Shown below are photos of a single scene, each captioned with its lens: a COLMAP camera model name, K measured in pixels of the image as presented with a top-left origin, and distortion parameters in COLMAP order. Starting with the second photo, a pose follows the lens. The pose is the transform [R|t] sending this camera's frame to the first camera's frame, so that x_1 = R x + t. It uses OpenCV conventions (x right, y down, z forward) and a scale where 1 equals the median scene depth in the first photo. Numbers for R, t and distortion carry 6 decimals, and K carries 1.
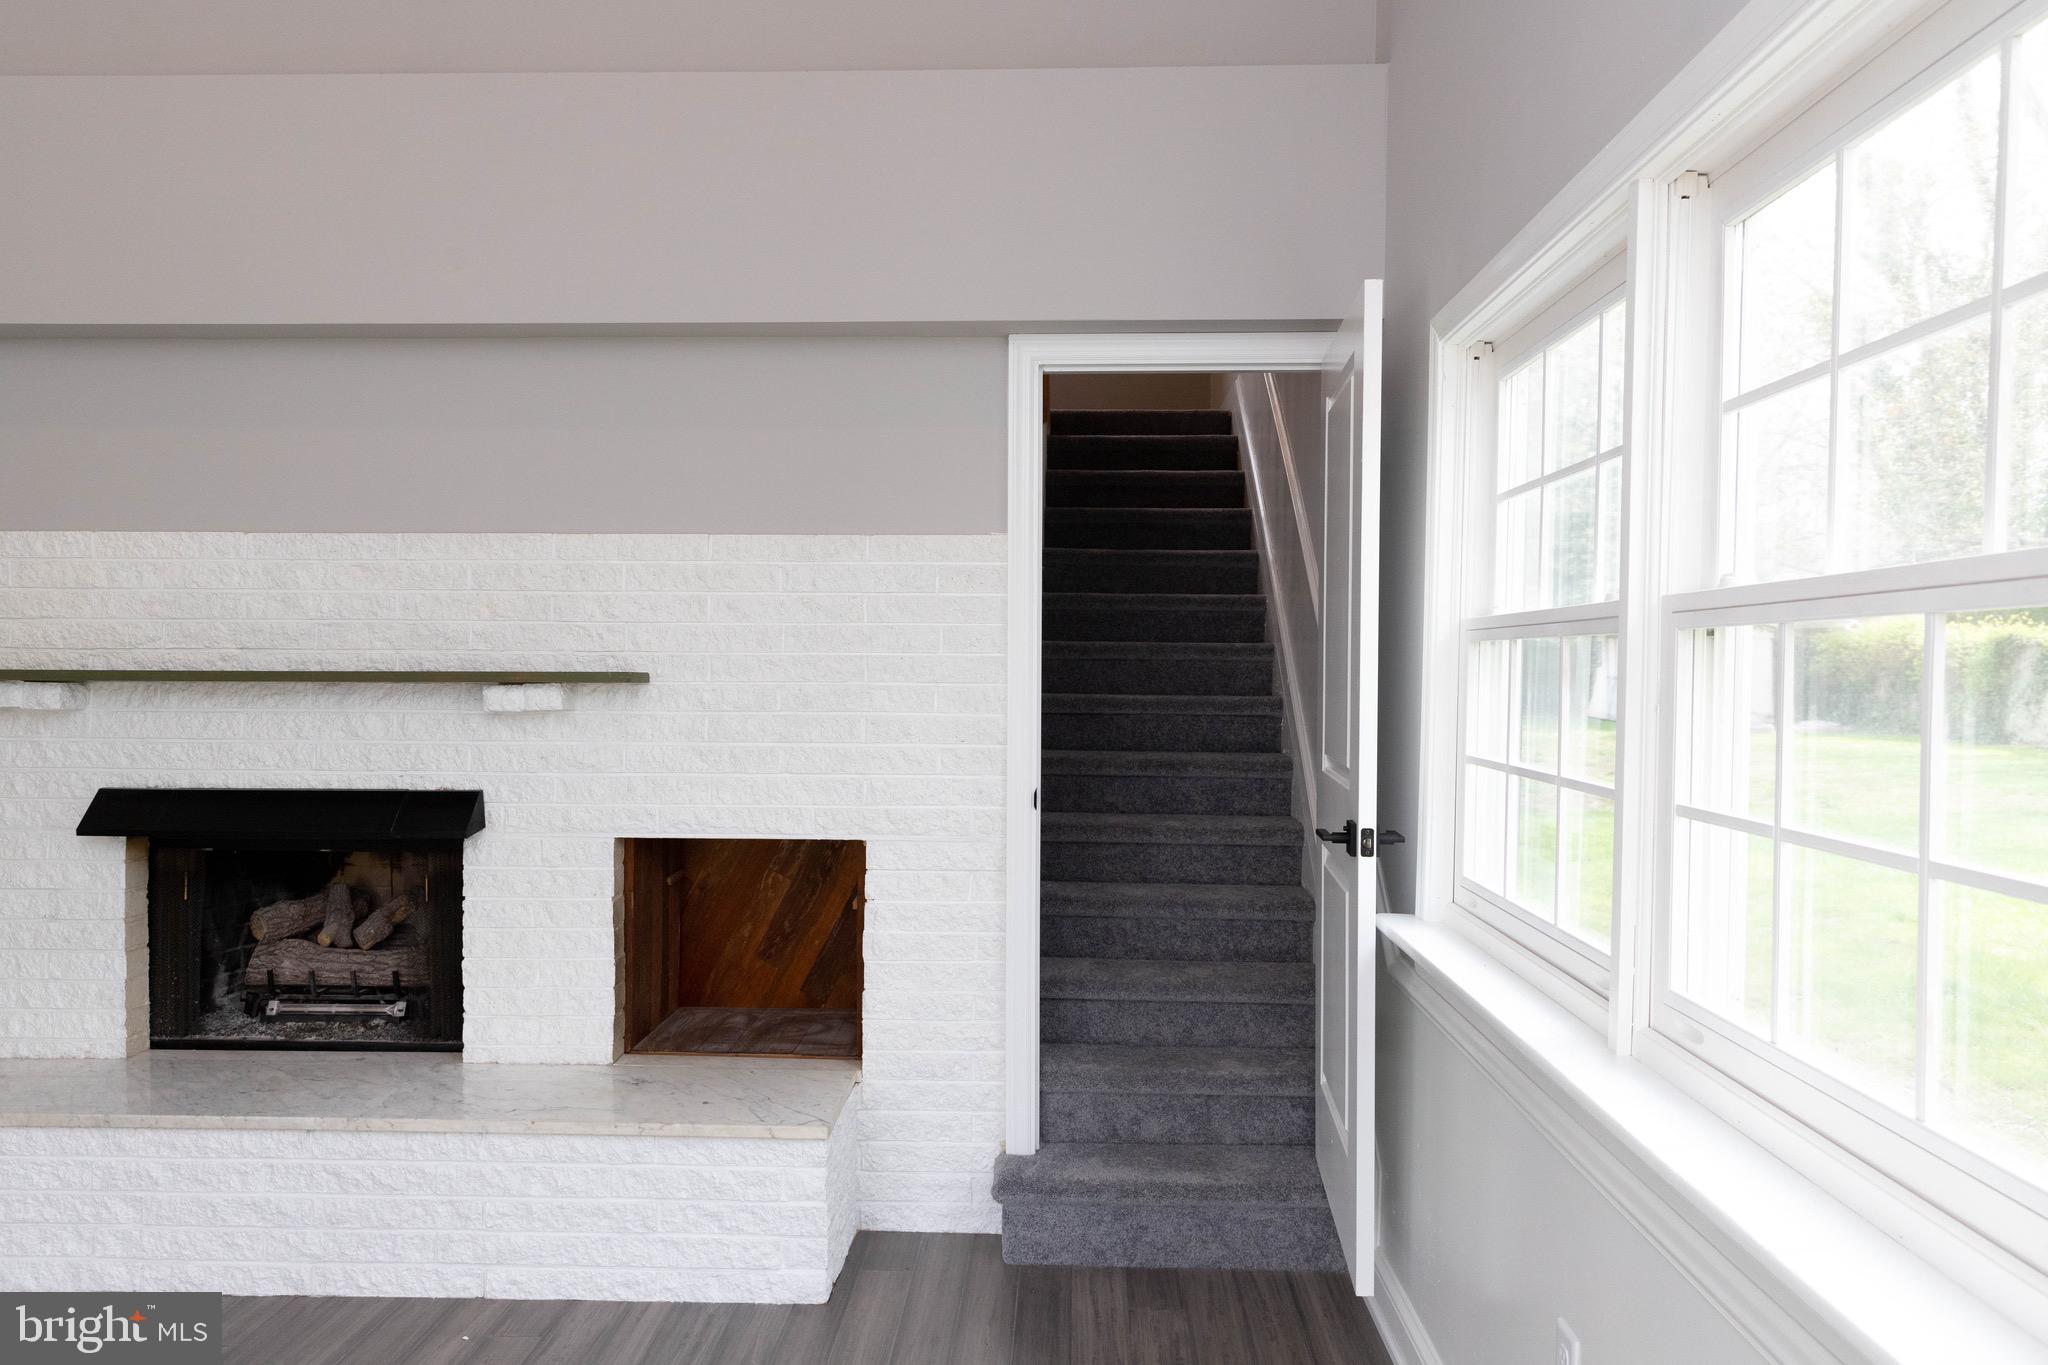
lens RADIAL K [[1371.8, 0, 1025.8], [0, 1371.8, 680.8], [0, 0, 1]] dist [0.015210, -0.005194]
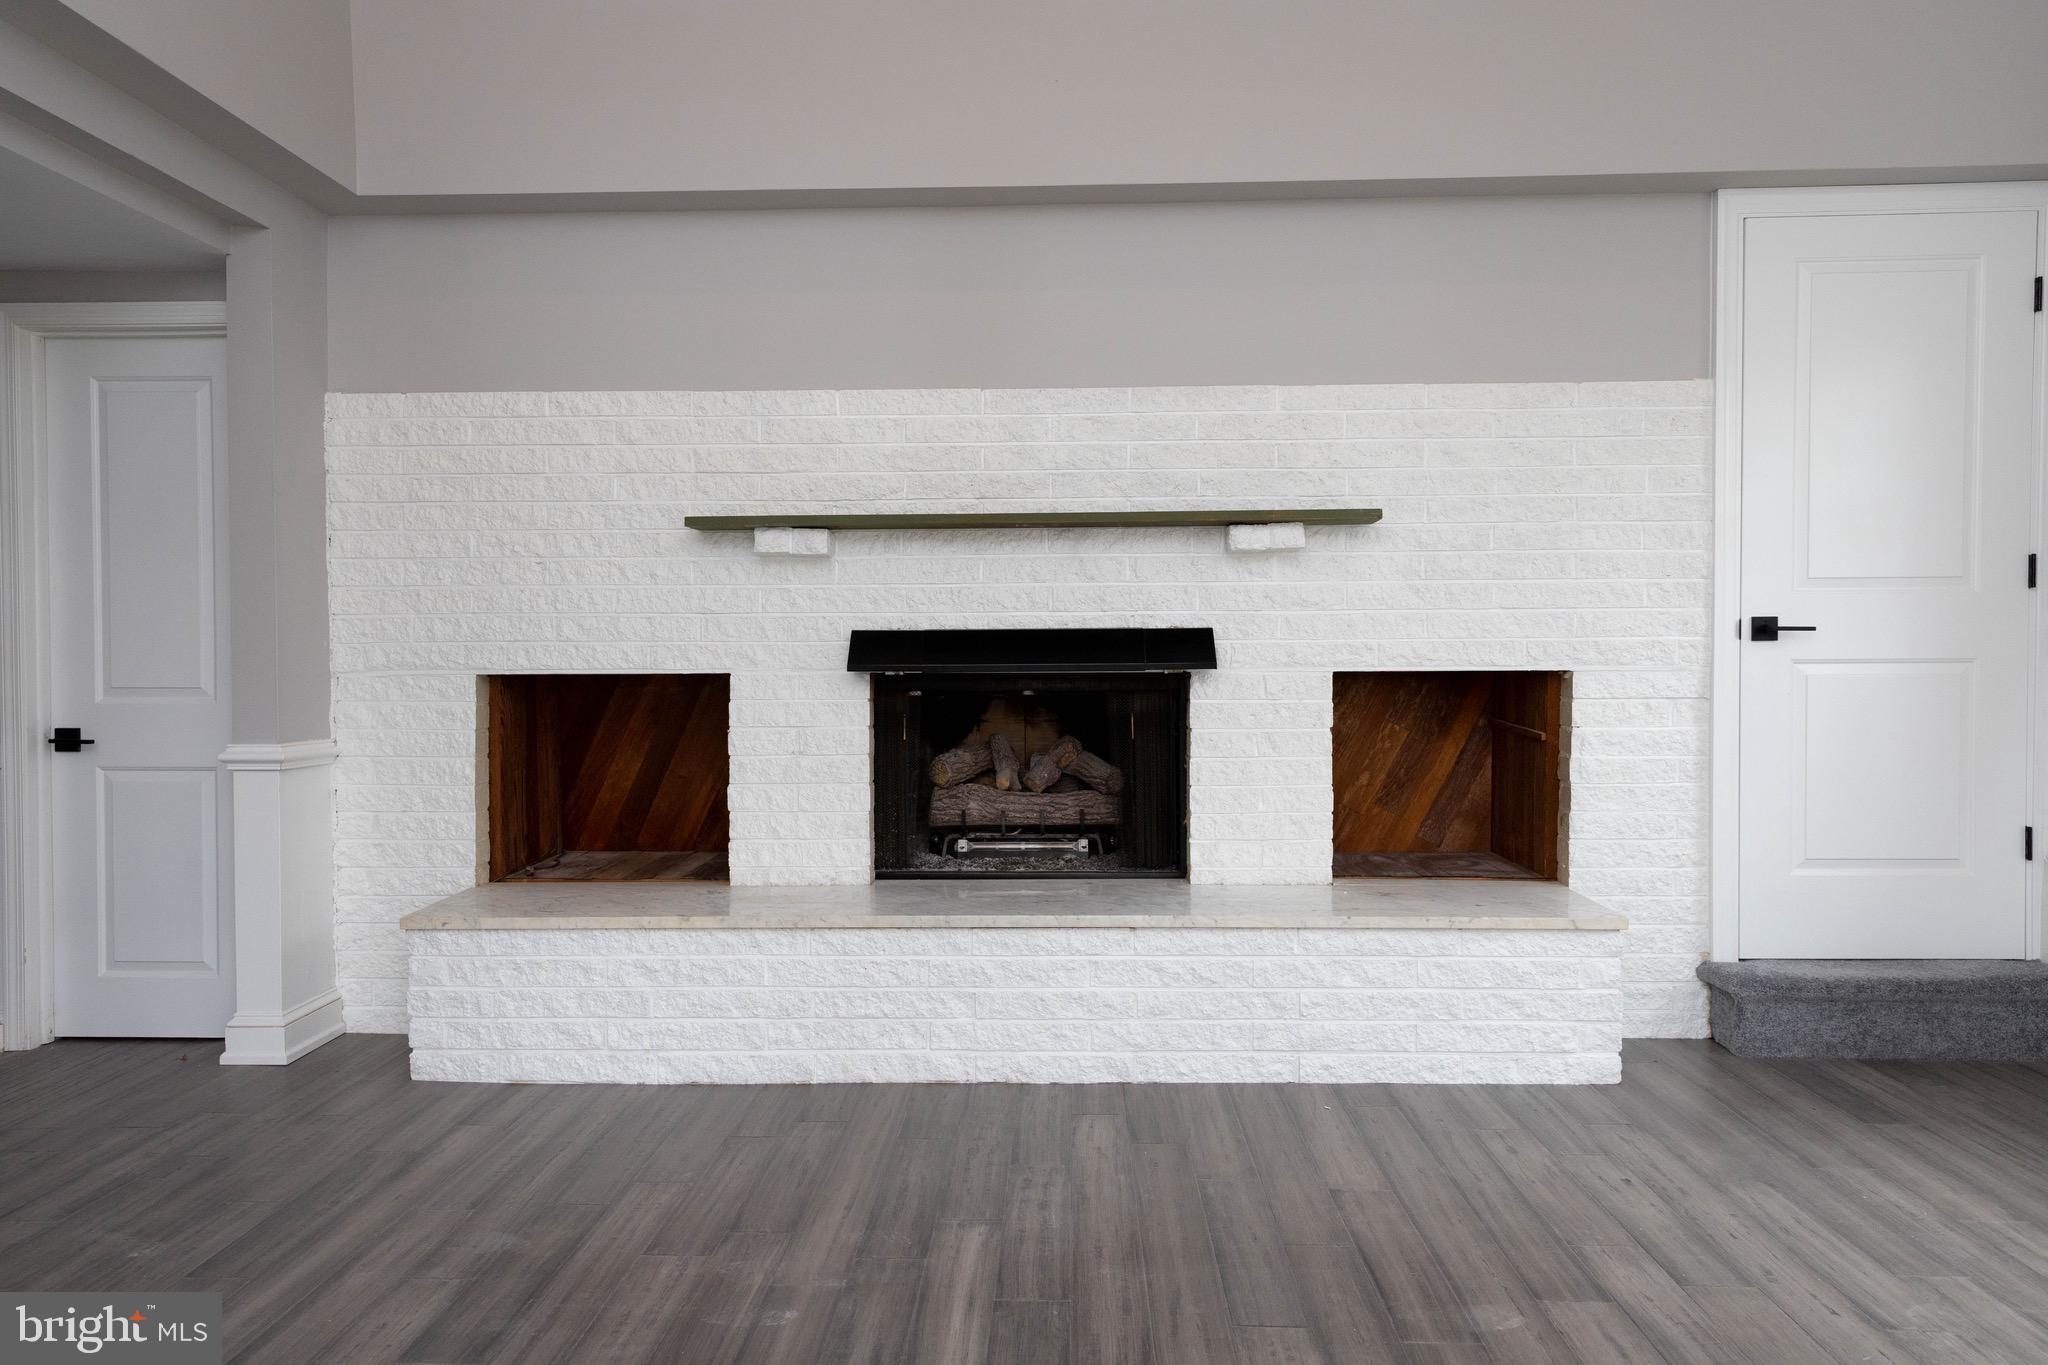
lens RADIAL K [[1371.8, 0, 1022.5], [0, 1371.8, 680.7], [0, 0, 1]] dist [0.015210, -0.005194]
pose [[0.999921, -0.010782, 0.006436, -0.549576], [0.010733, 0.999913, 0.007623, 0.110983], [-0.006517, -0.007553, 0.999950, -0.062565]]
